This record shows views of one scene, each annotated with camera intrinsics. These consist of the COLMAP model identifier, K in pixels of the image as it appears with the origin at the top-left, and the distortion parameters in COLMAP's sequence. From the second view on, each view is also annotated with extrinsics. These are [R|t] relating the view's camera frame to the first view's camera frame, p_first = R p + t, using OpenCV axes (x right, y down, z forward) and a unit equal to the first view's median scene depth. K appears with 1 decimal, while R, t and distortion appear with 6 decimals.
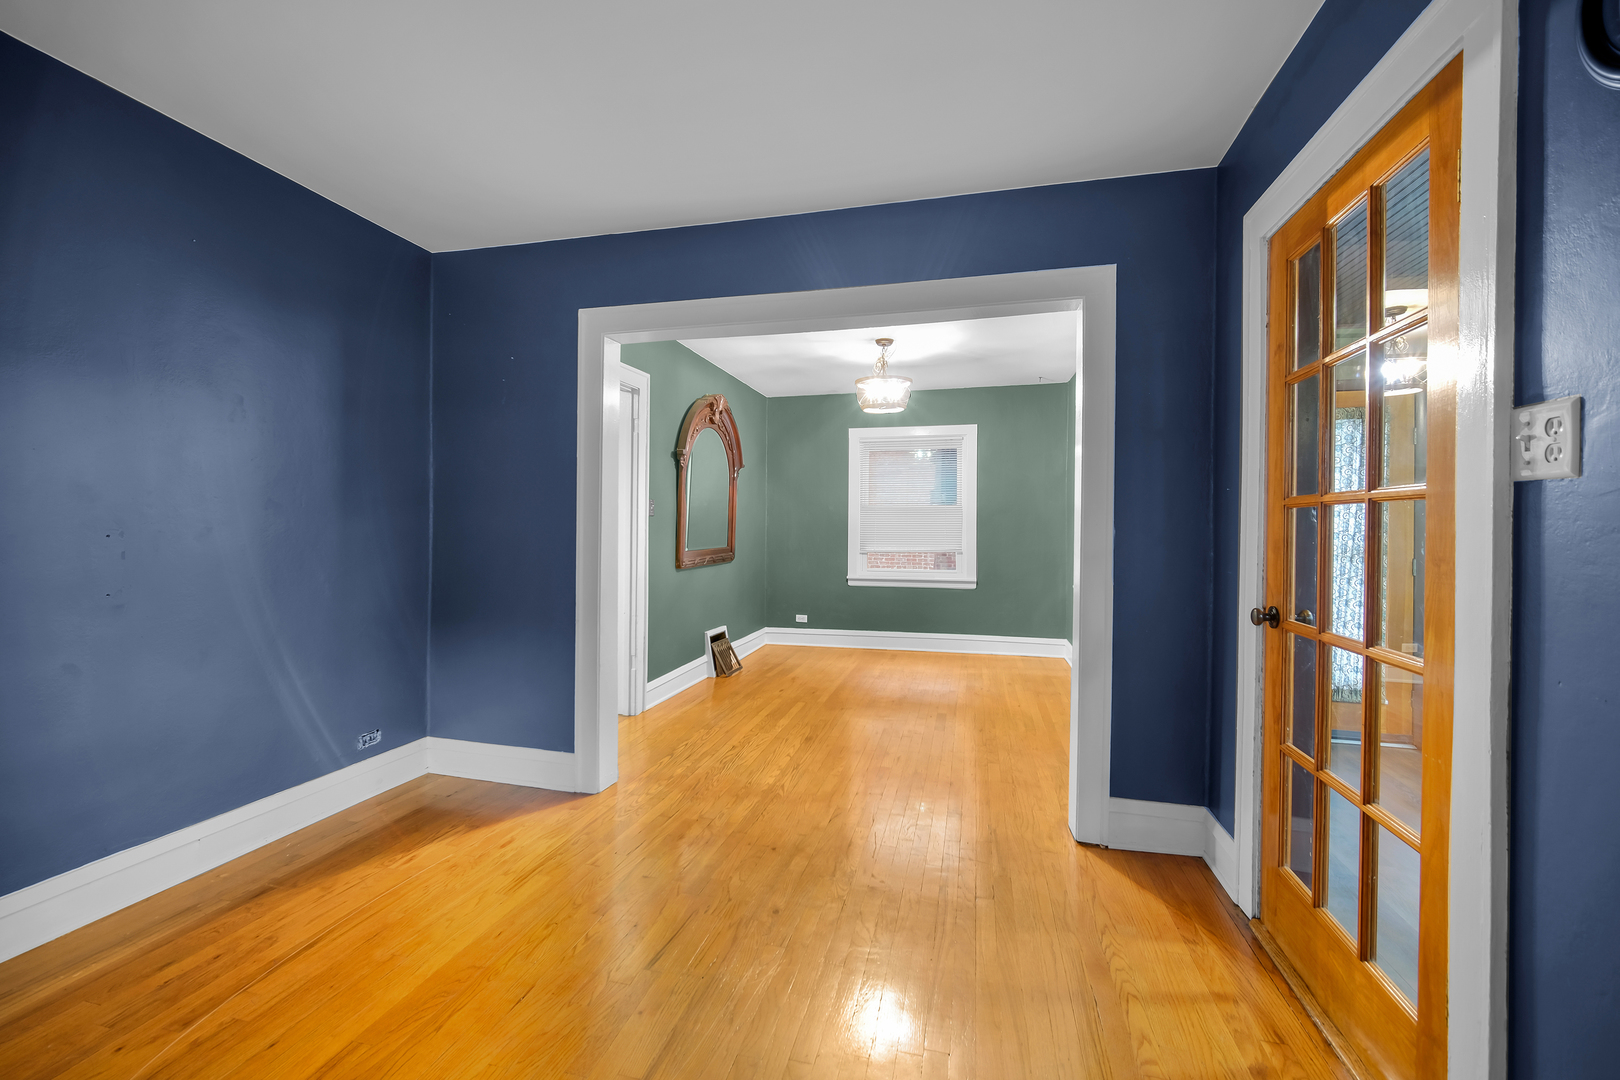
lens RADIAL K [[652.9, 0, 811.9], [0, 652.9, 524.0], [0, 0, 1]] dist [-0.000522, -0.000043]
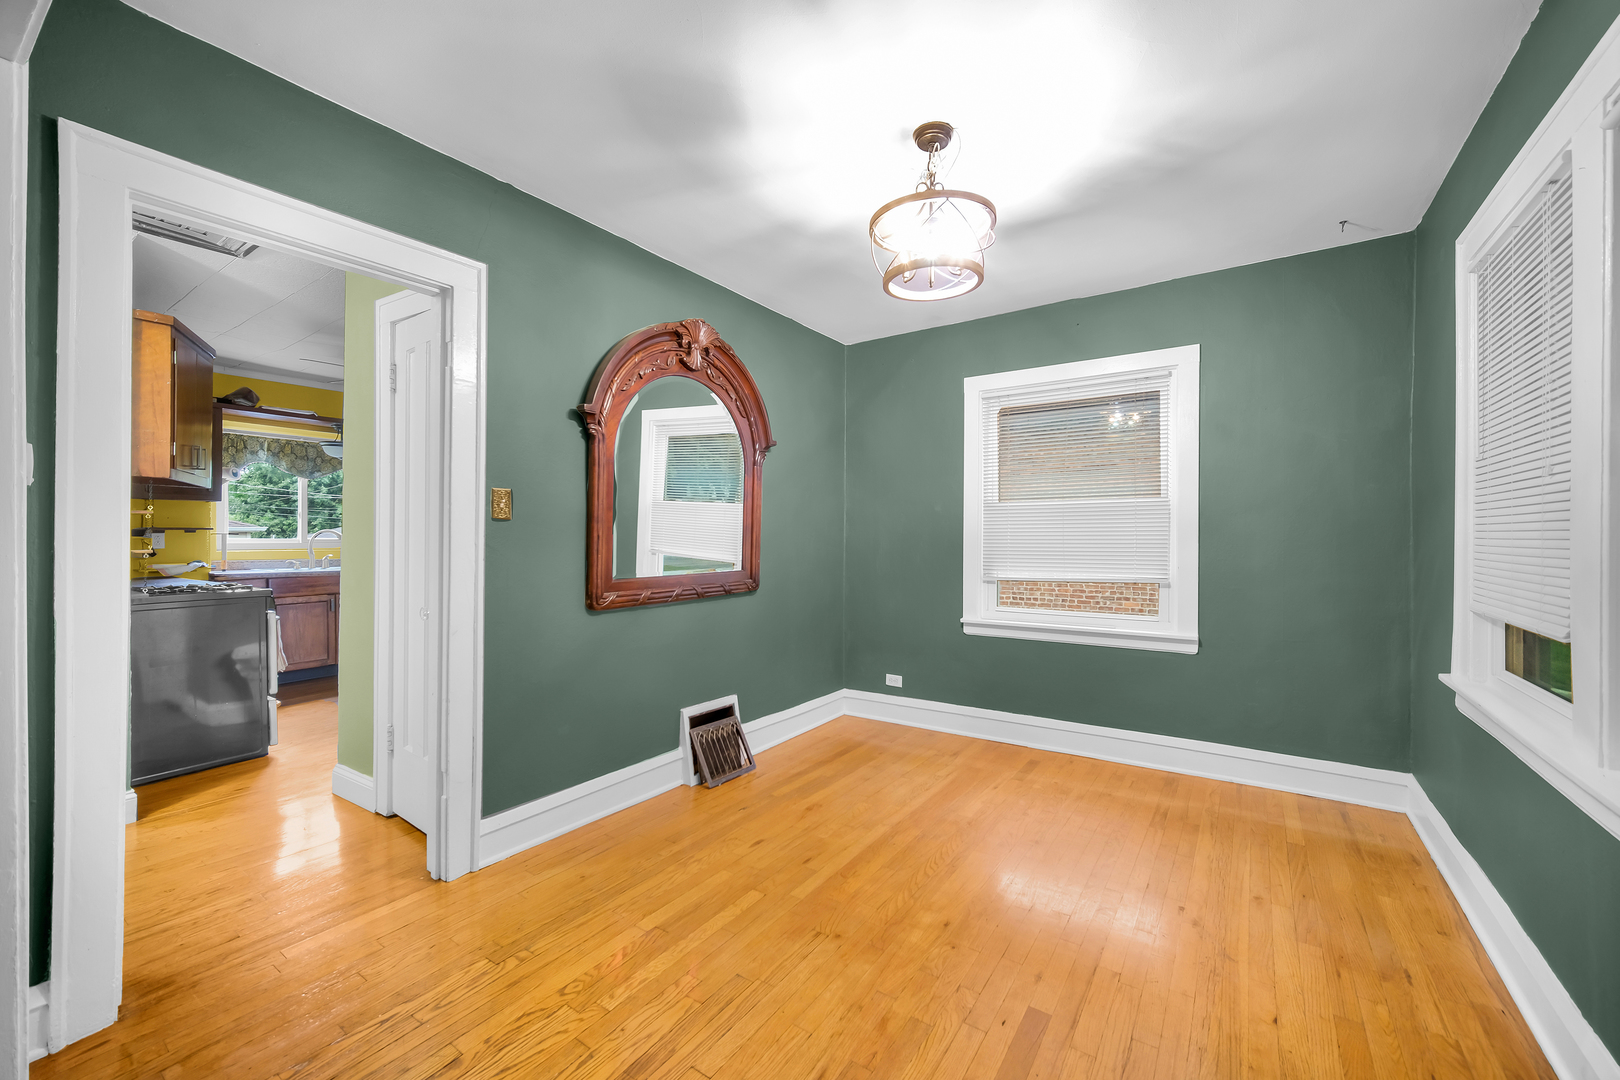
lens RADIAL K [[632.5, 0, 831.0], [0, 632.5, 536.6], [0, 0, 1]] dist [-0.001439, -0.000069]
pose [[0.939881, -0.002016, -0.341496, 0.164131], [0.002648, 0.999996, 0.001385, 0.001983], [0.341491, -0.002206, 0.939882, 0.463315]]
